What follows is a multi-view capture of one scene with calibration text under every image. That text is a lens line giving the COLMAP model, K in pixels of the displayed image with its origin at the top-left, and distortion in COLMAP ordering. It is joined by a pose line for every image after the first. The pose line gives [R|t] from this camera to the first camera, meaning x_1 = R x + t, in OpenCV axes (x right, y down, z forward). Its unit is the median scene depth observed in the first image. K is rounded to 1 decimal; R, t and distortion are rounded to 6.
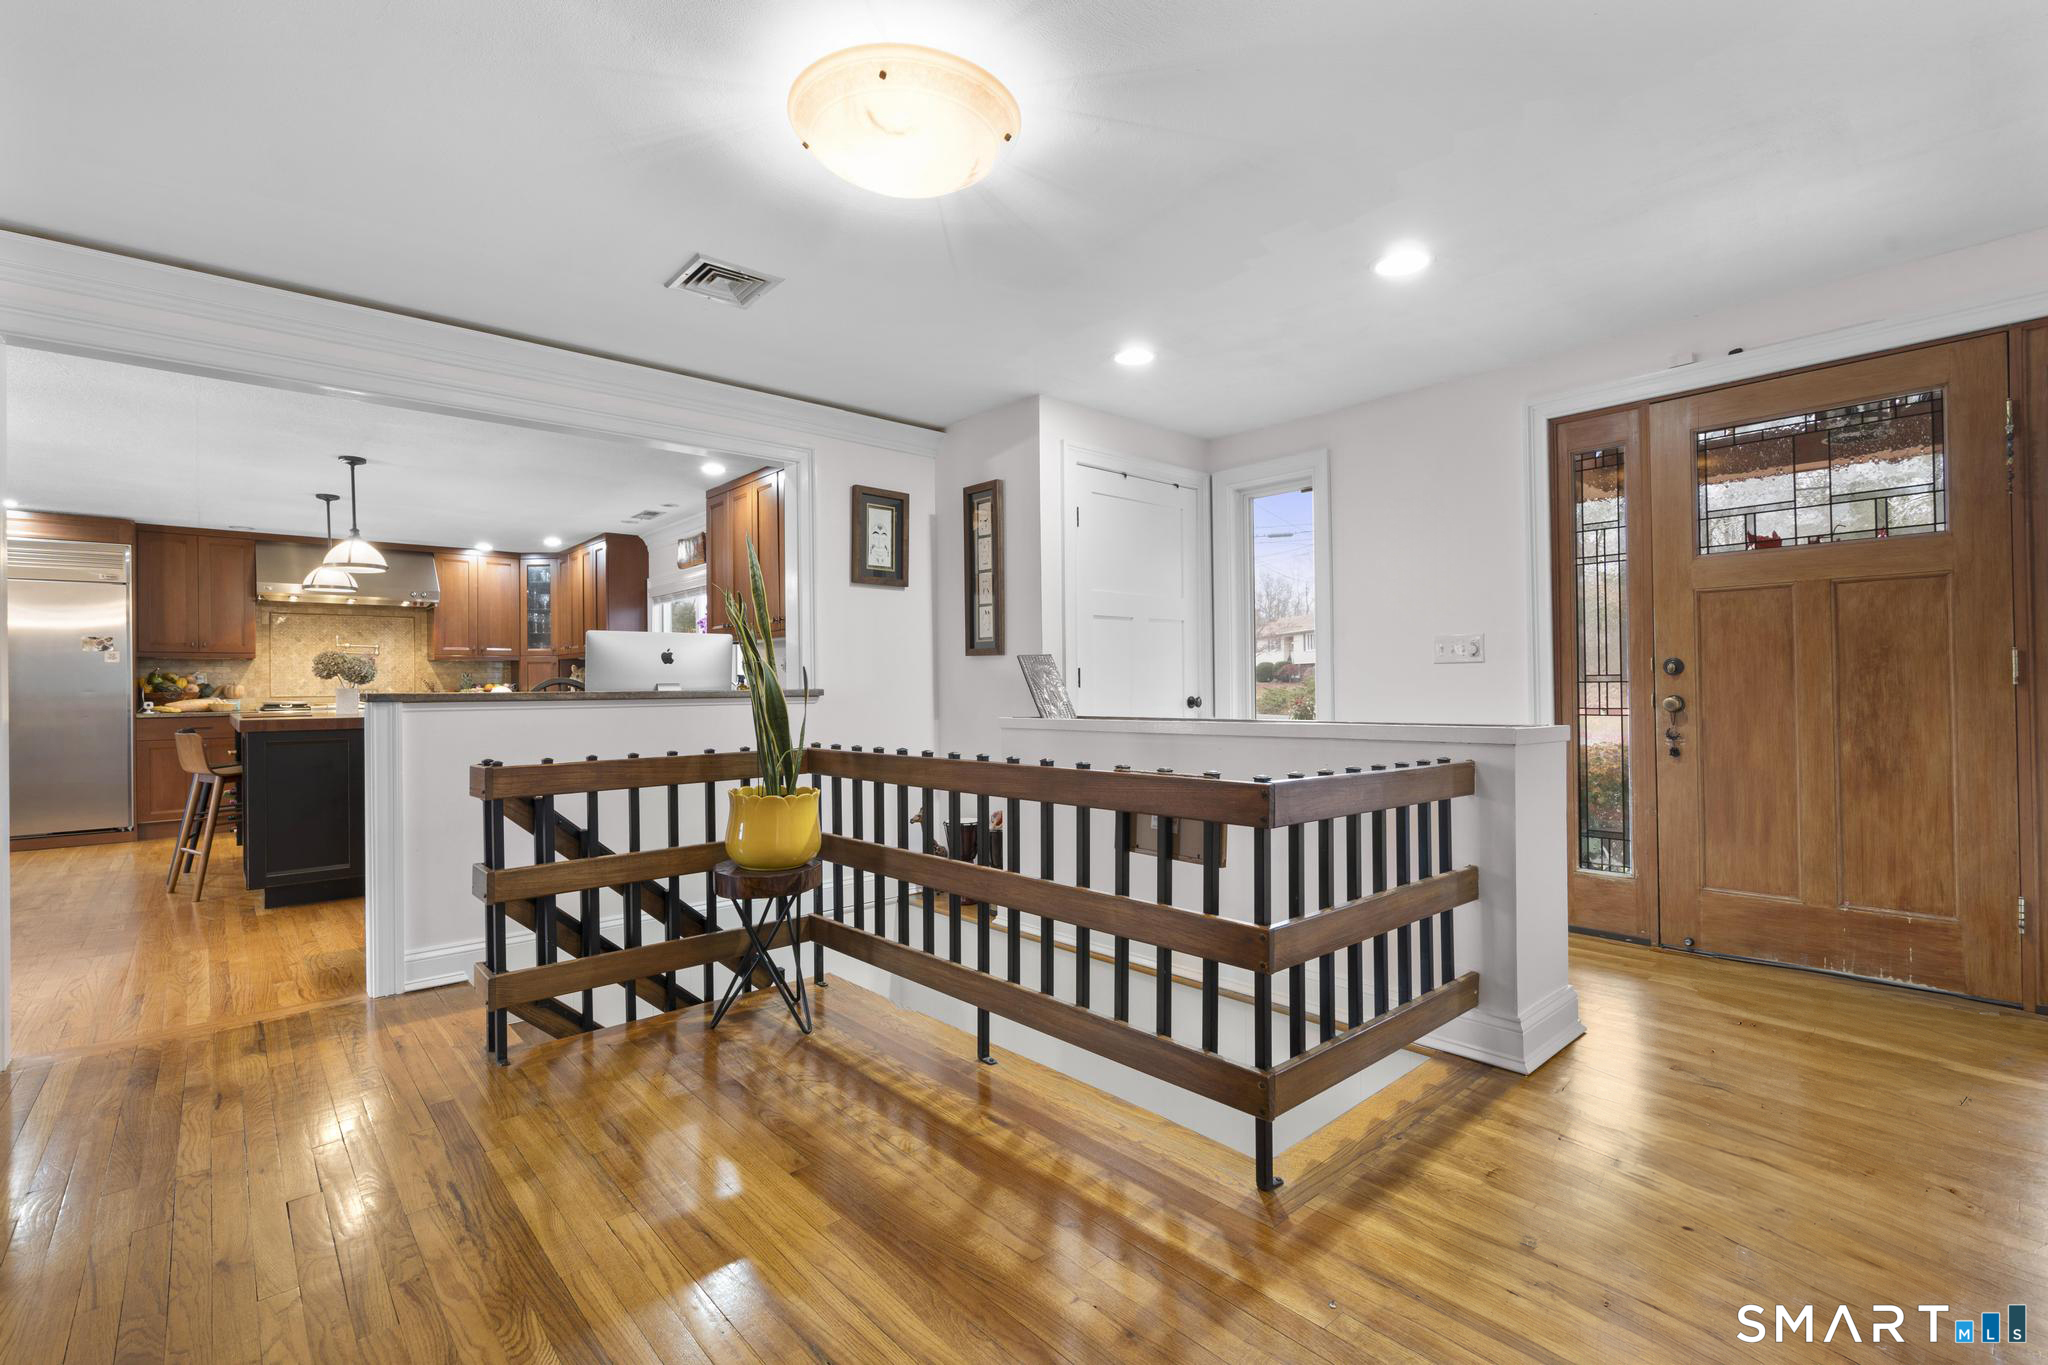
lens RADIAL K [[922.0, 0, 1015.9], [0, 922.0, 679.4], [0, 0, 1]] dist [-0.002613, 0.000198]
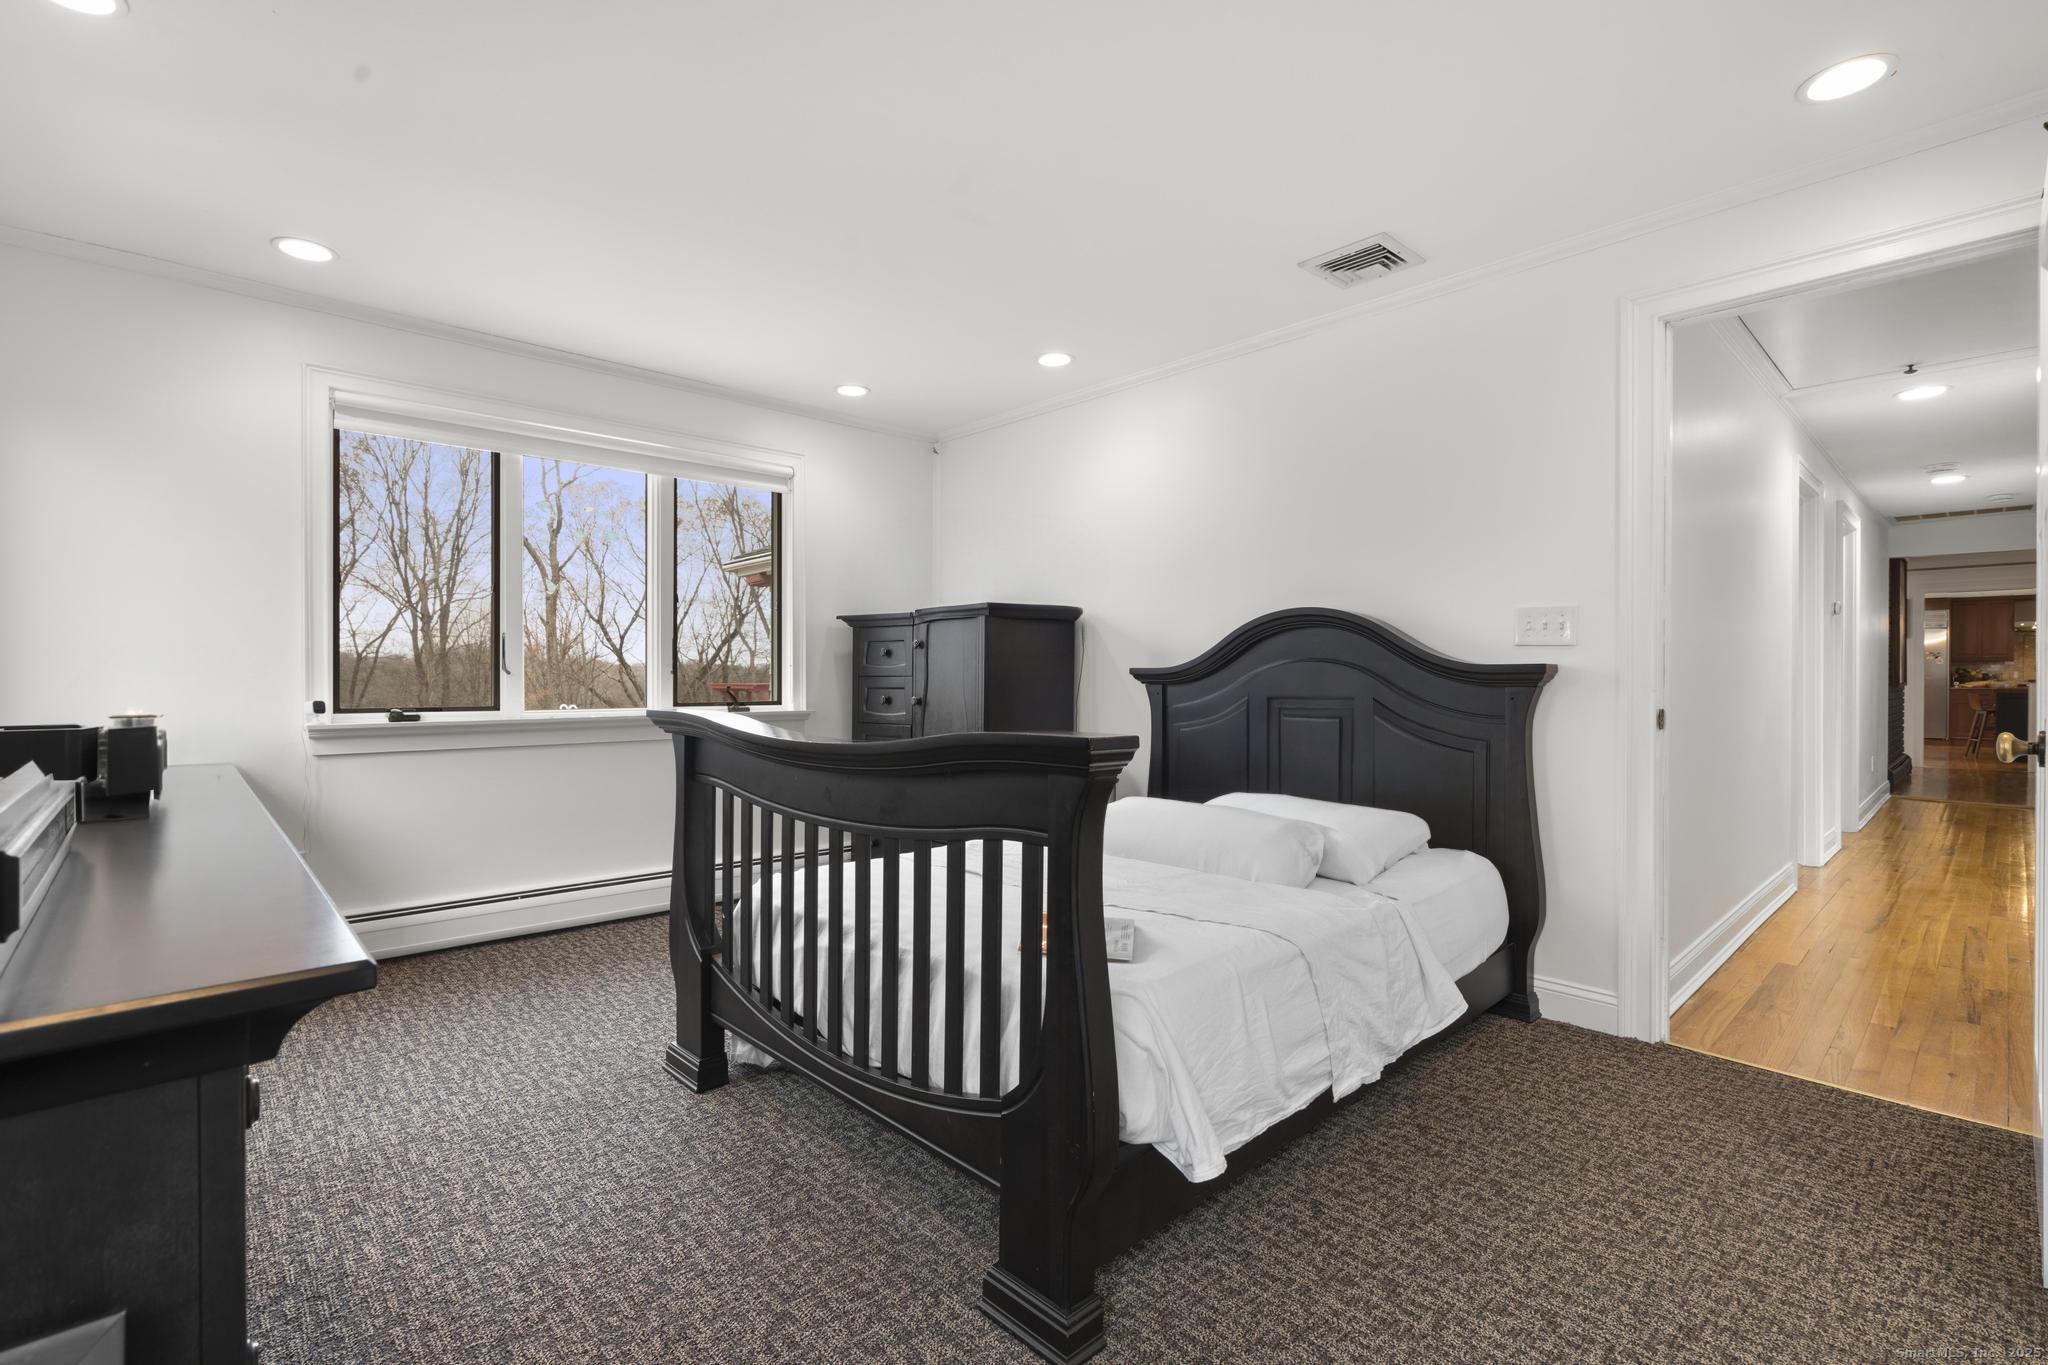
lens RADIAL K [[922.0, 0, 1015.9], [0, 922.0, 679.4], [0, 0, 1]] dist [-0.002613, 0.000198]
pose [[0.021644, 0.013514, -0.999674, 0.907862], [0.006186, 0.999888, 0.013650, -0.018838], [0.999747, -0.006479, 0.021558, -0.974829]]
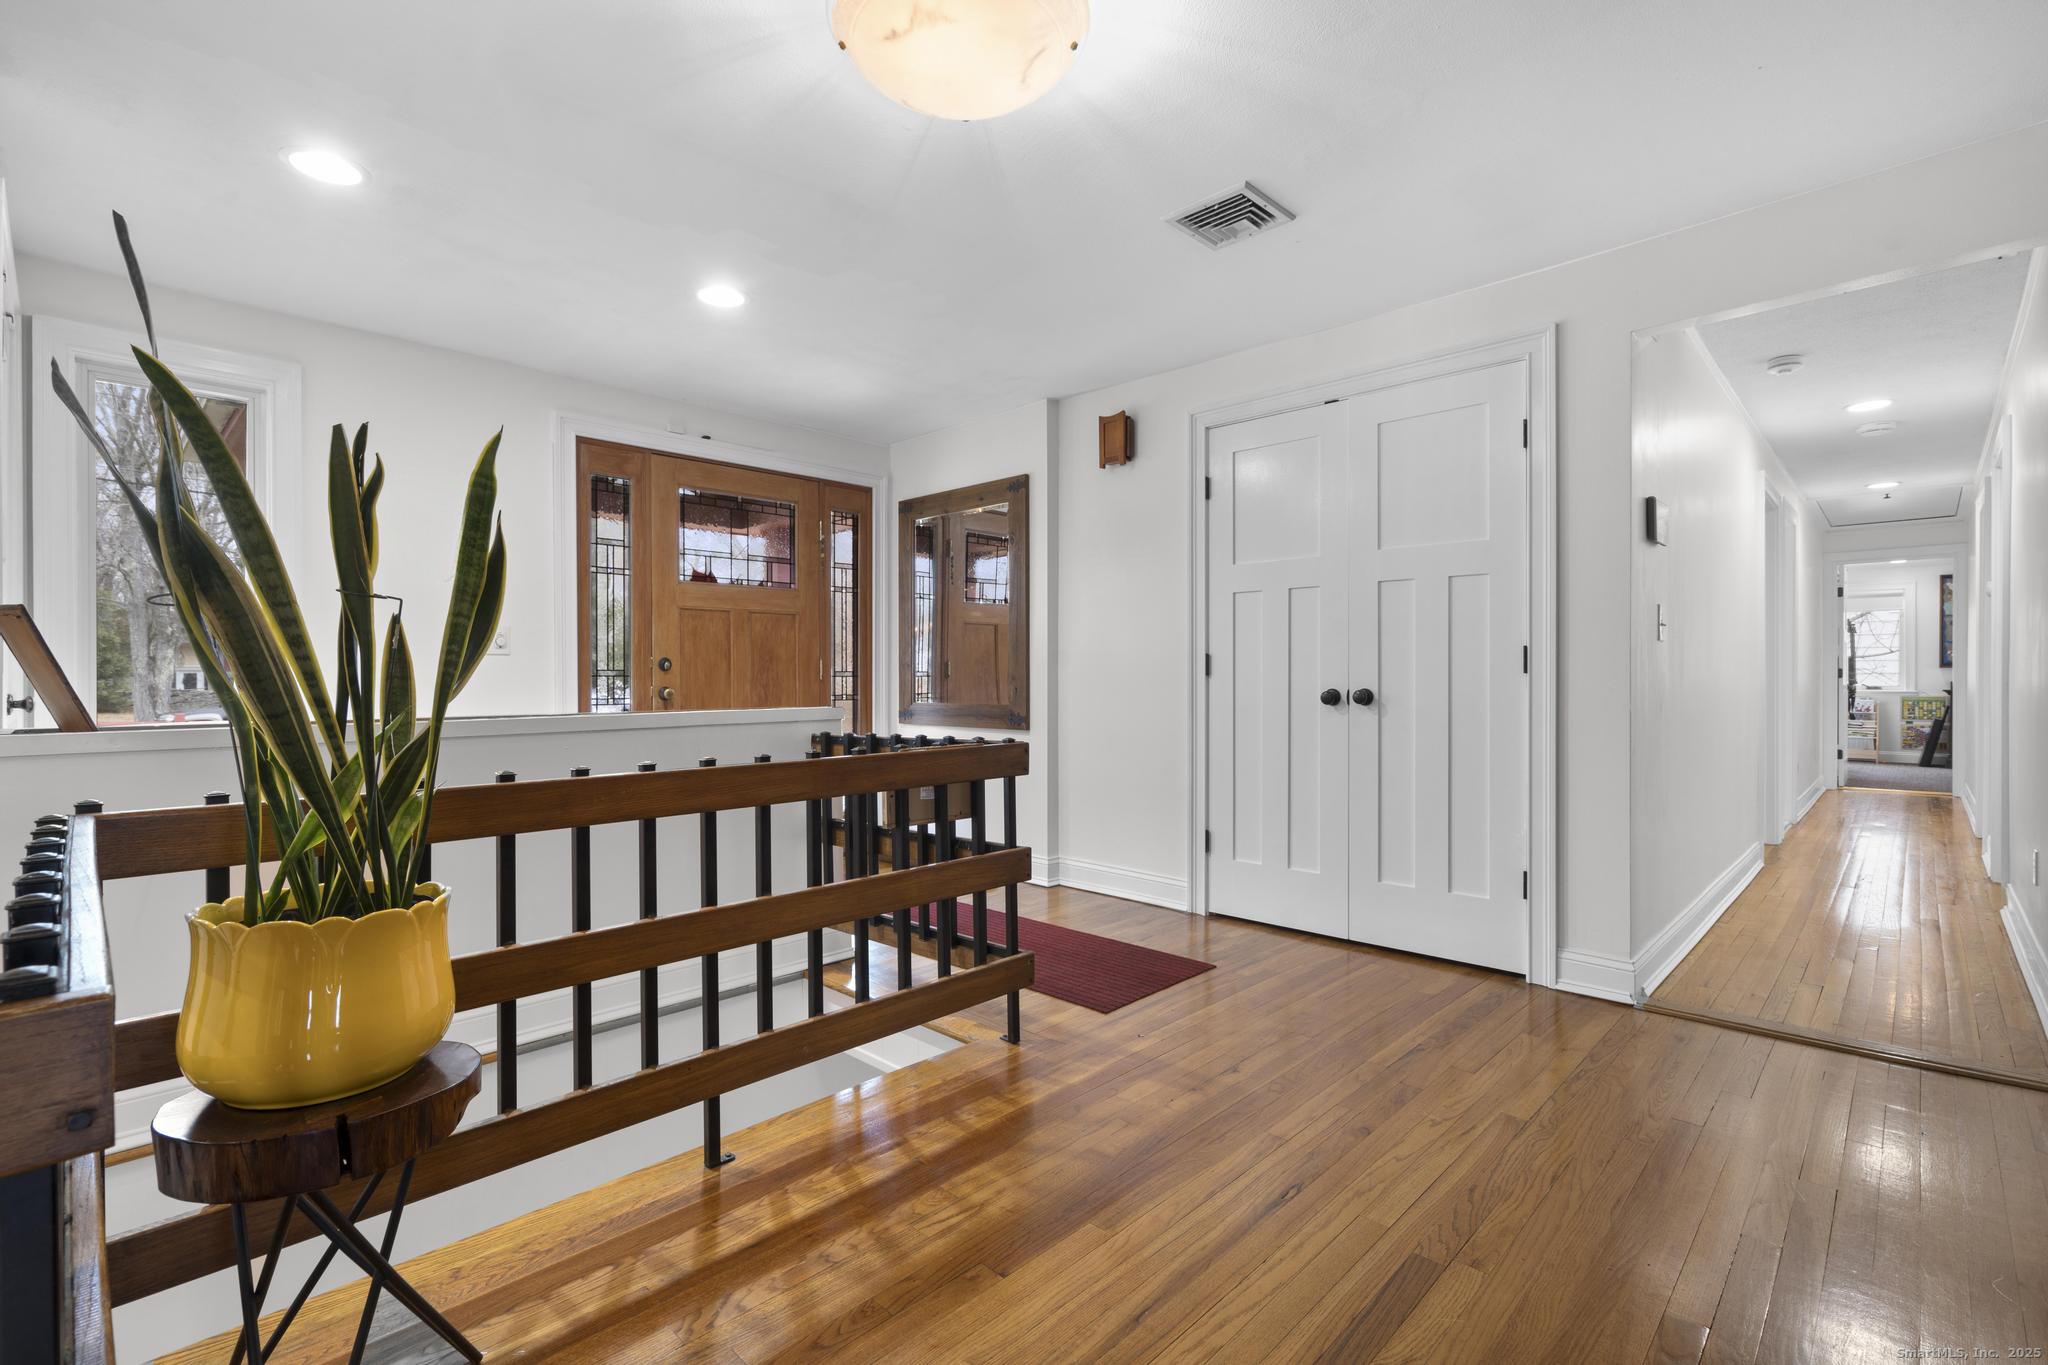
lens RADIAL K [[922.0, 0, 1015.9], [0, 922.0, 679.4], [0, 0, 1]] dist [-0.002613, 0.000198]
pose [[-0.075338, 0.009964, 0.997108, -0.741953], [-0.003906, 0.999939, -0.010288, 0.022719], [-0.997150, -0.004670, -0.075294, 0.752184]]
